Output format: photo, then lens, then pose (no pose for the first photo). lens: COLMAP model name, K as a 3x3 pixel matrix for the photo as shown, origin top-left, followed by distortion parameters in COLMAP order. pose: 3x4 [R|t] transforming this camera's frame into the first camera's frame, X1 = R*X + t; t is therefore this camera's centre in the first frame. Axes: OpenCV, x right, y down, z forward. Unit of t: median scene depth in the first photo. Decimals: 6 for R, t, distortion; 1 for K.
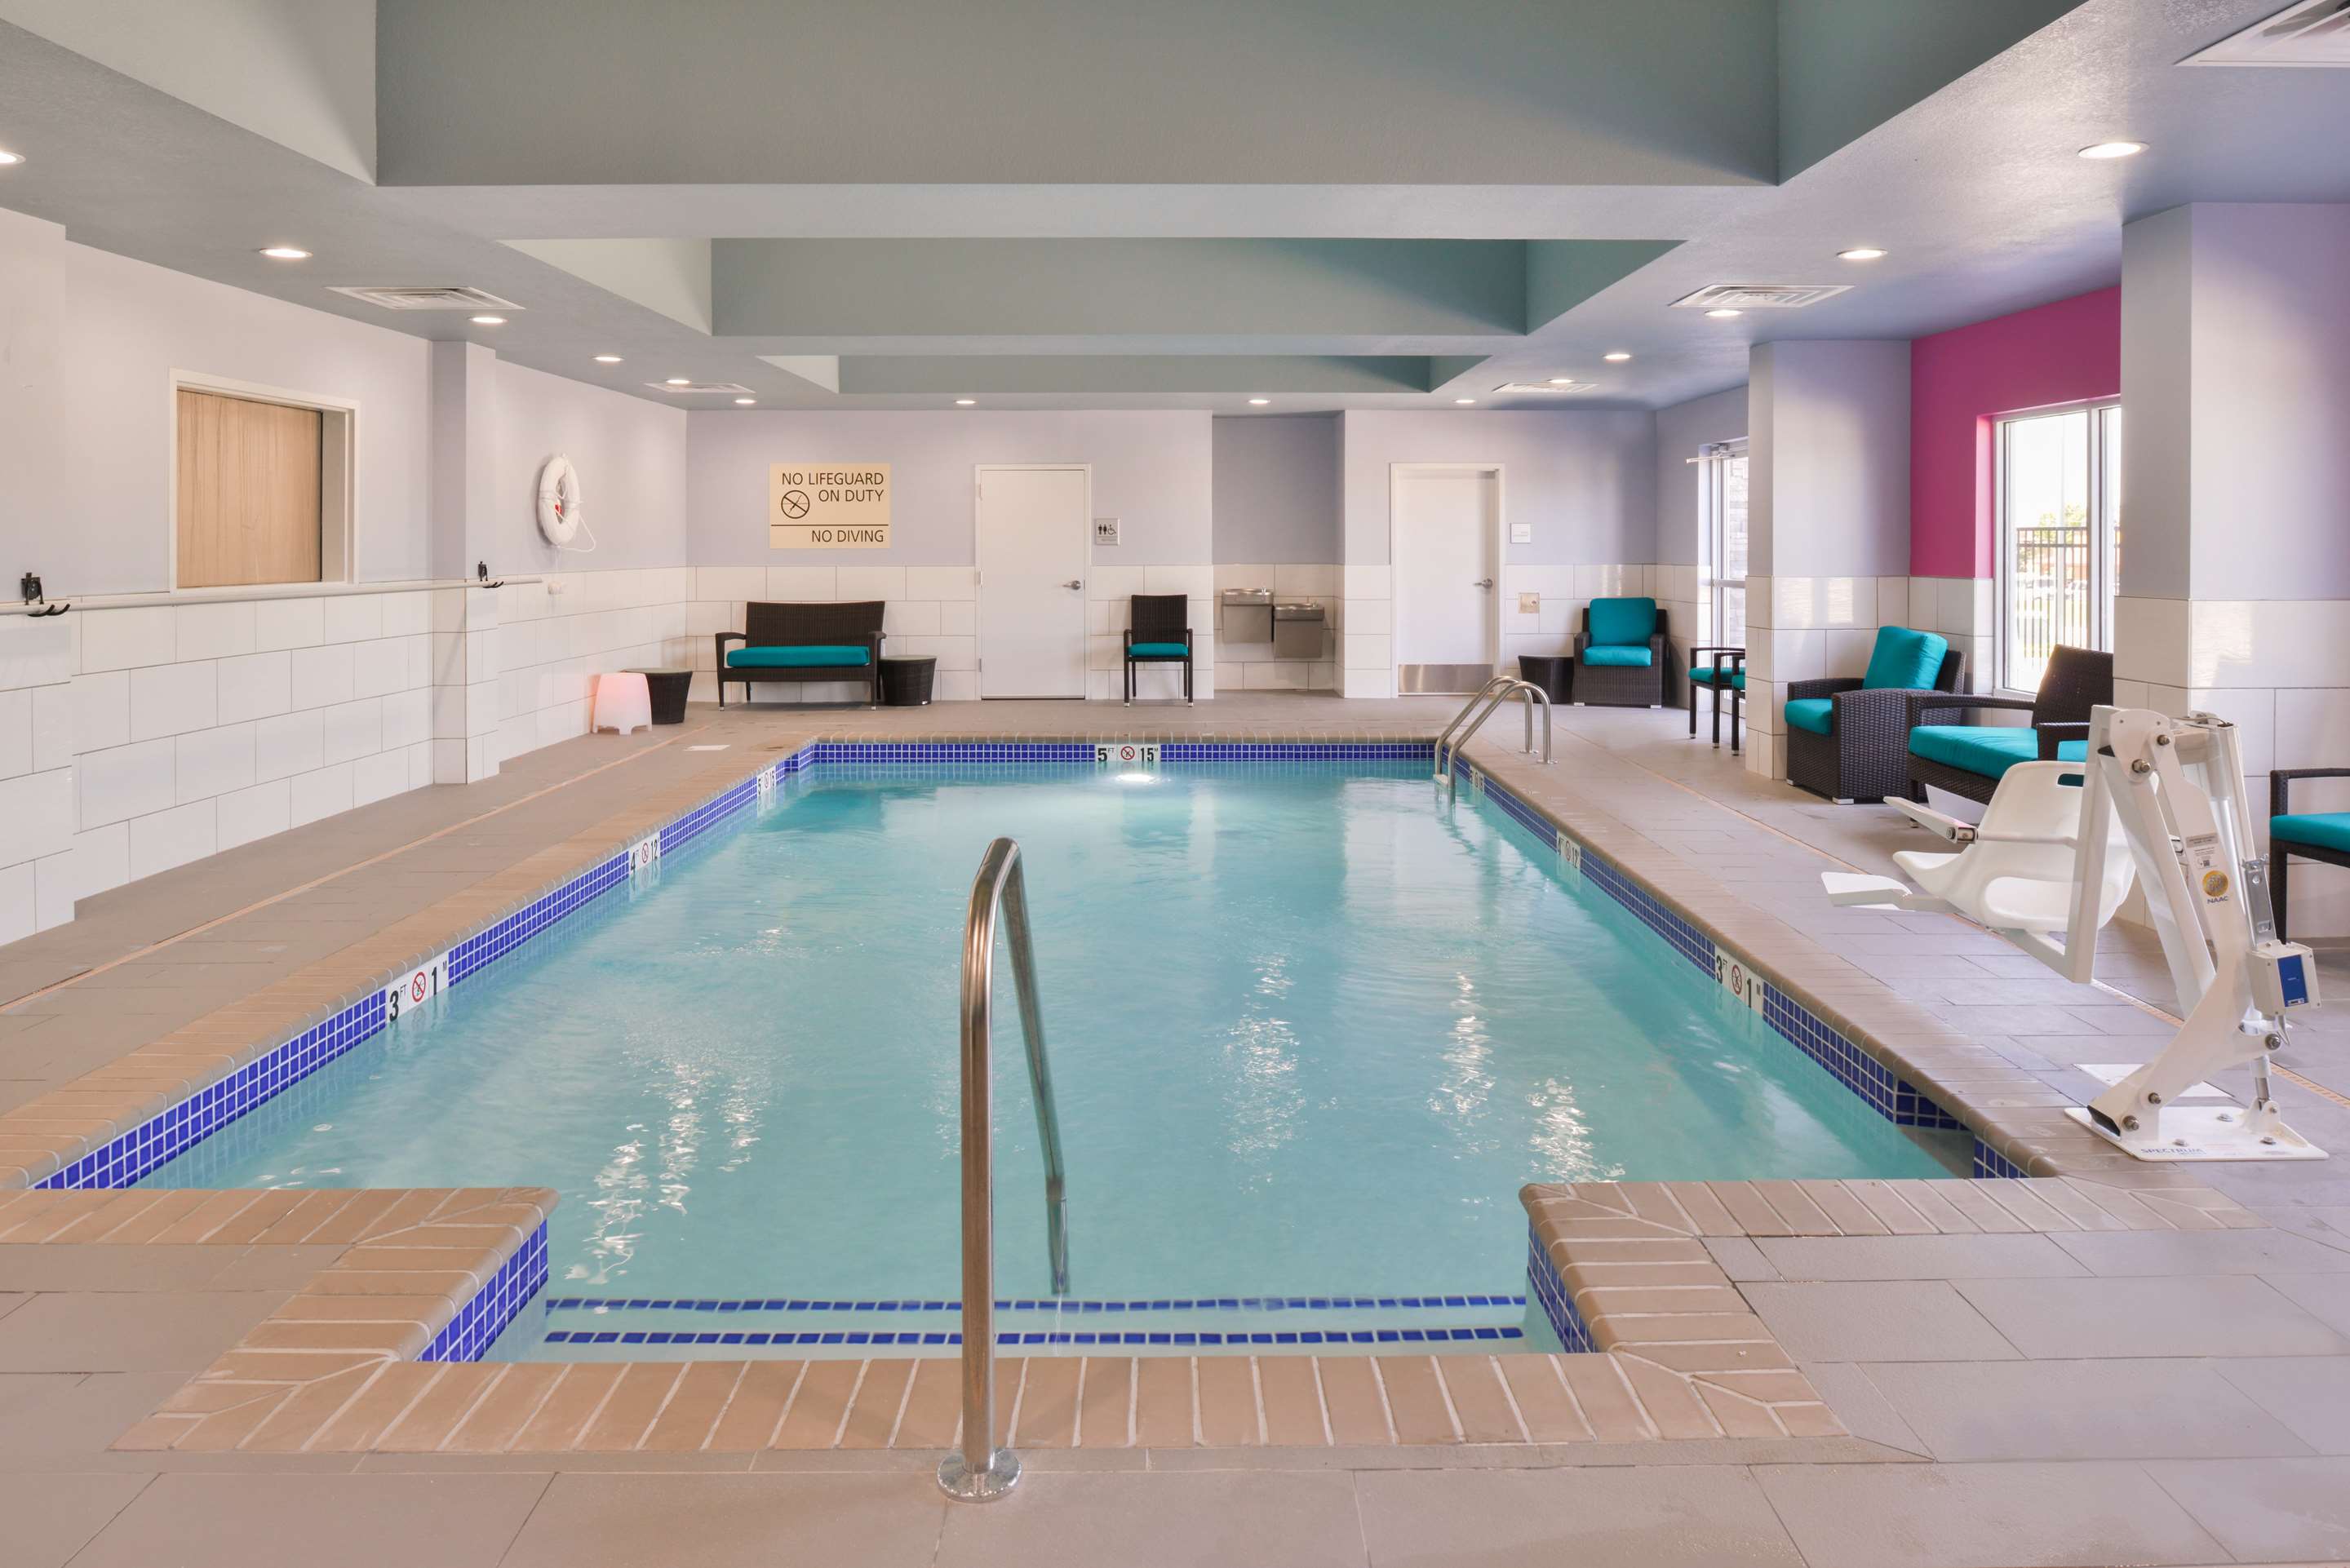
lens RADIAL K [[1610.5, 0, 1182.4], [0, 1610.5, 567.0], [0, 0, 1]] dist [-0.008085, -0.007248]
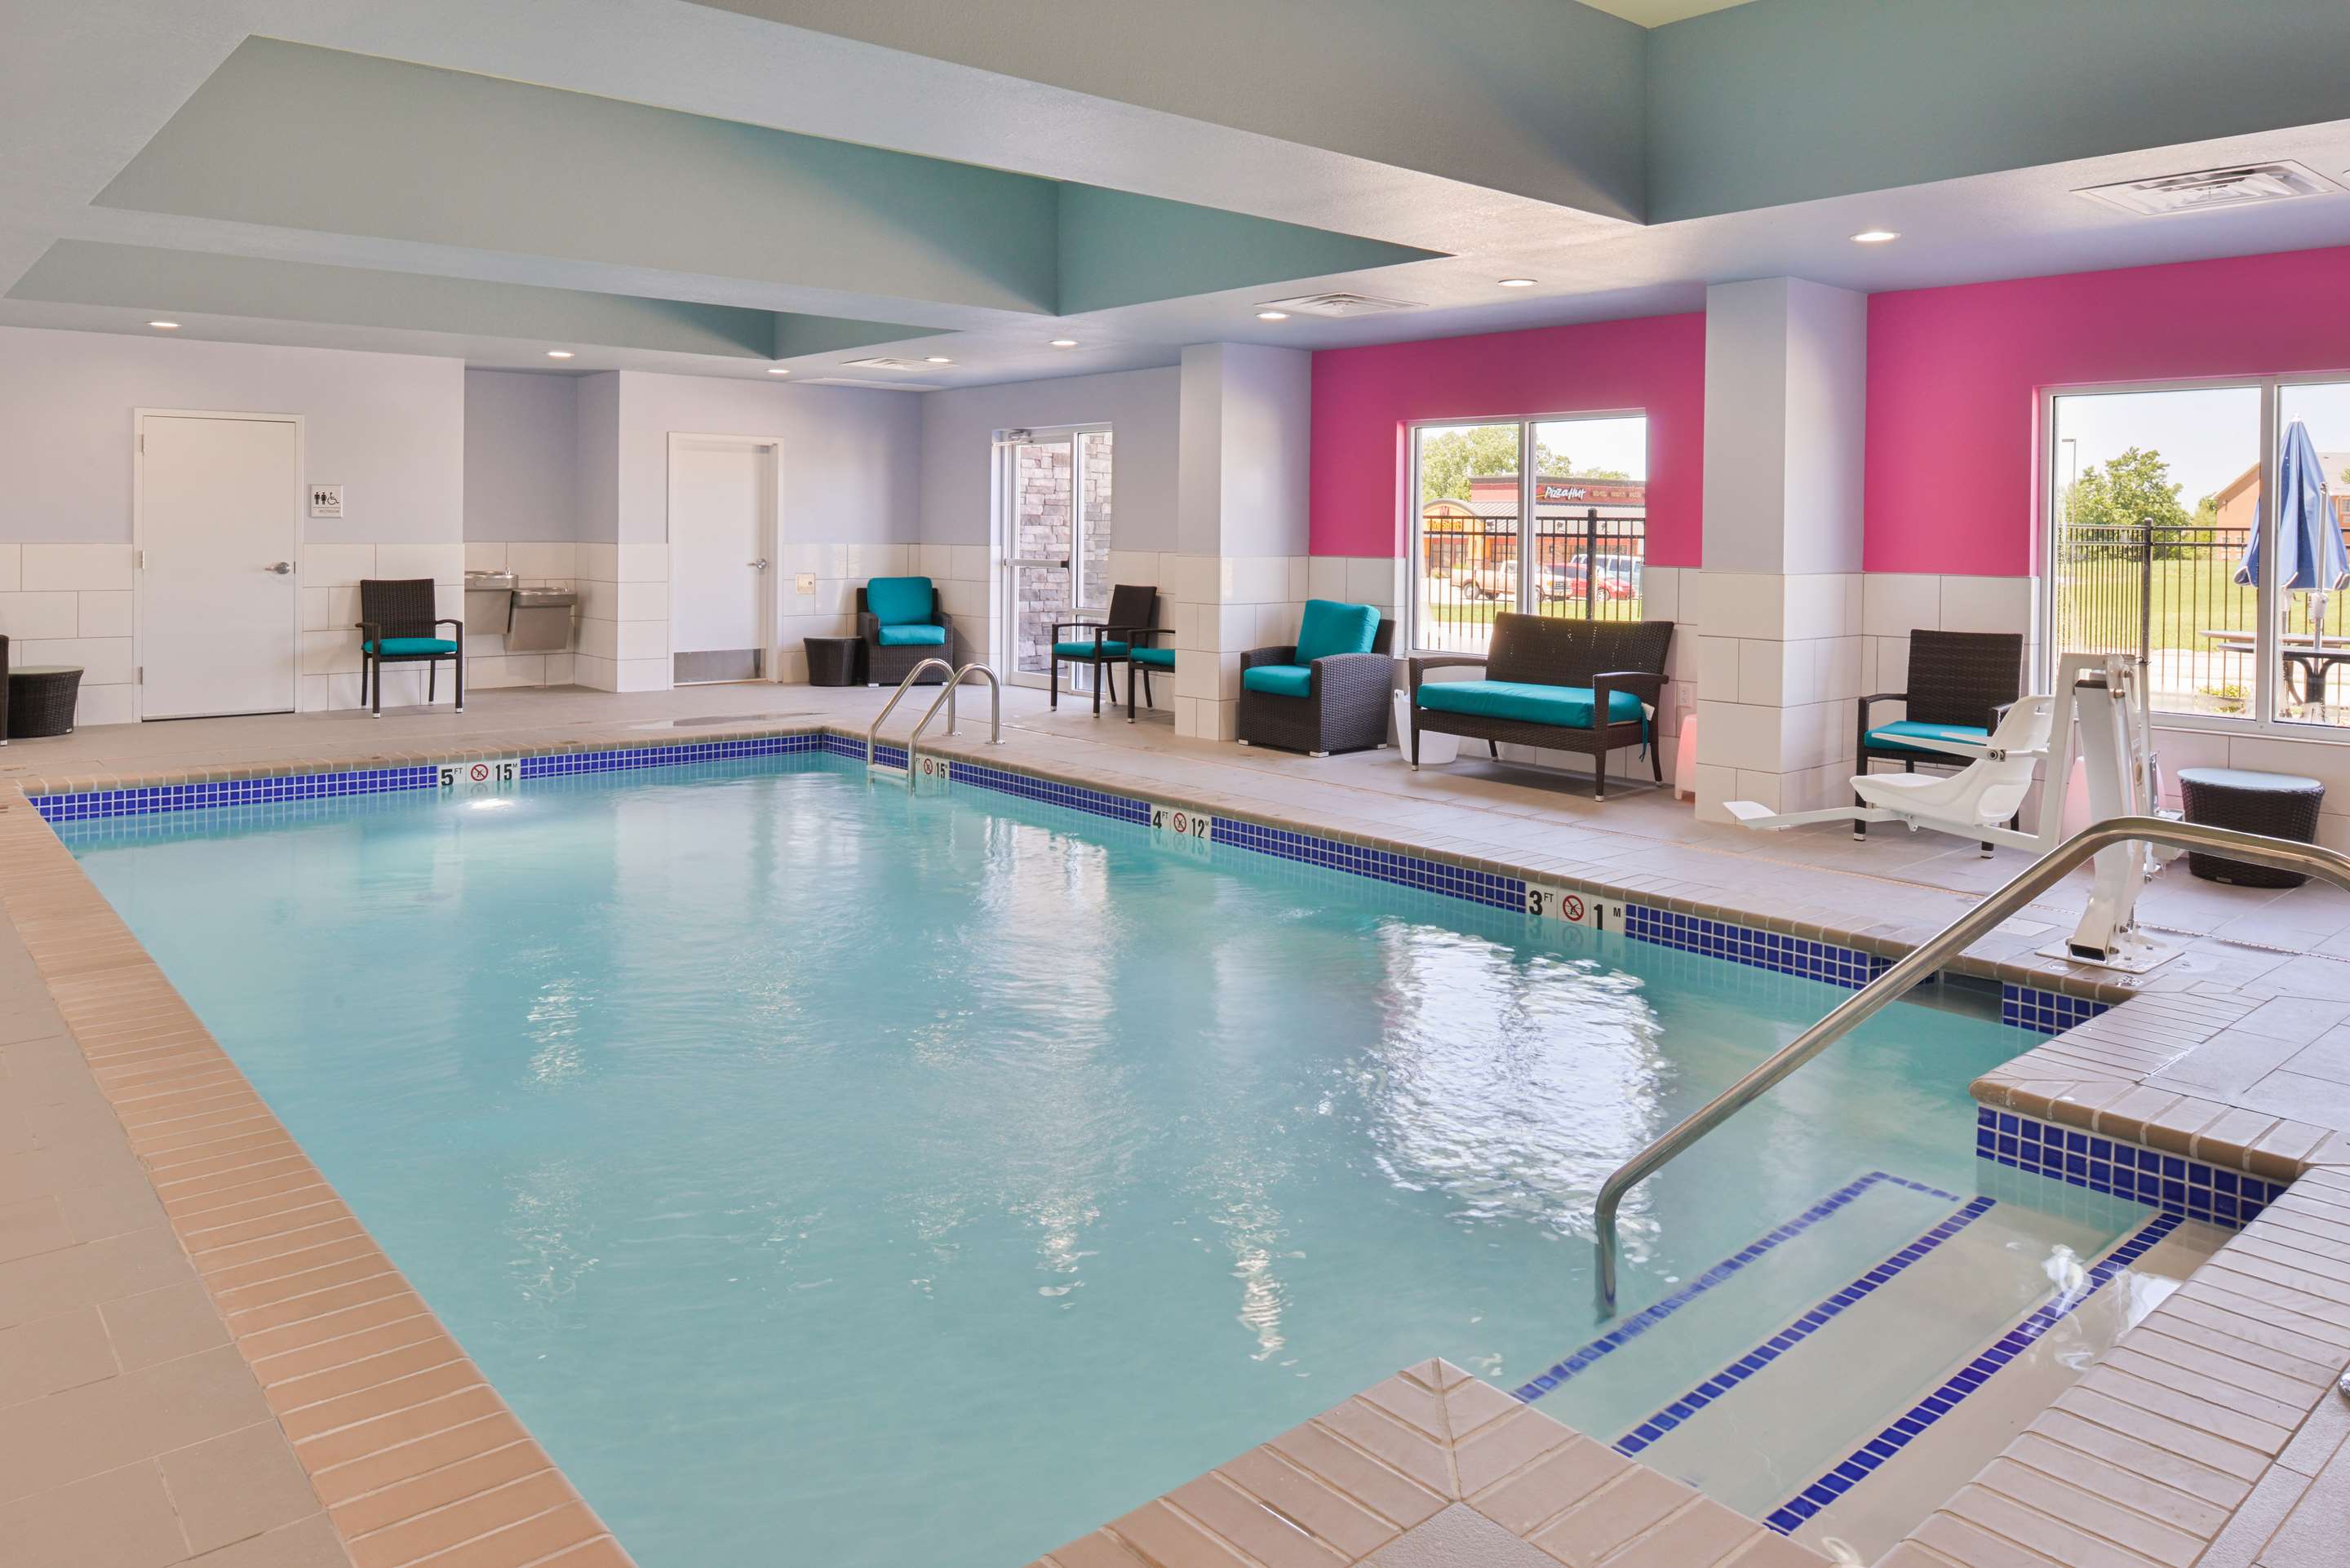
lens RADIAL K [[1610.5, 0, 1182.4], [0, 1610.5, 567.0], [0, 0, 1]] dist [-0.008085, -0.007248]
pose [[0.760884, -0.005955, 0.648861, -0.249315], [-0.003119, 0.999913, 0.012835, -0.000795], [-0.648881, -0.011789, 0.760799, 0.123497]]
